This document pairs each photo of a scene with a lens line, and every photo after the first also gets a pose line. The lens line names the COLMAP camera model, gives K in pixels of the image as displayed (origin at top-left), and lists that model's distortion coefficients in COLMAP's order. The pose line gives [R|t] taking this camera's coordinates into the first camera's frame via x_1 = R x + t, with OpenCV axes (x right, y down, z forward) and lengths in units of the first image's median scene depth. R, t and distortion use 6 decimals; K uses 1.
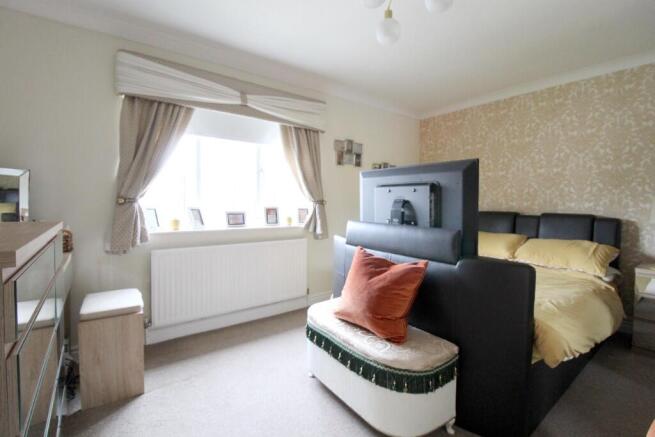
lens RADIAL K [[307.4, 0, 328.7], [0, 307.4, 214.0], [0, 0, 1]] dist [-0.023592, -0.002048]
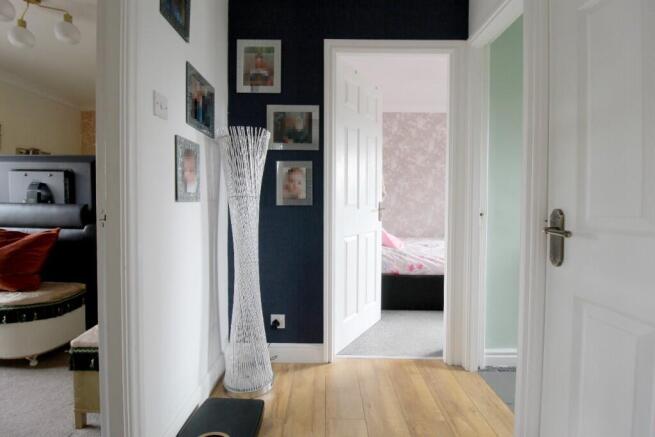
lens RADIAL K [[307.4, 0, 328.7], [0, 307.4, 211.4], [0, 0, 1]] dist [-0.023592, -0.002048]
pose [[0.615334, -0.023617, 0.787913, 0.012243], [0.020533, 0.999692, 0.013929, 0.077292], [-0.787999, 0.007607, 0.615629, -0.652832]]
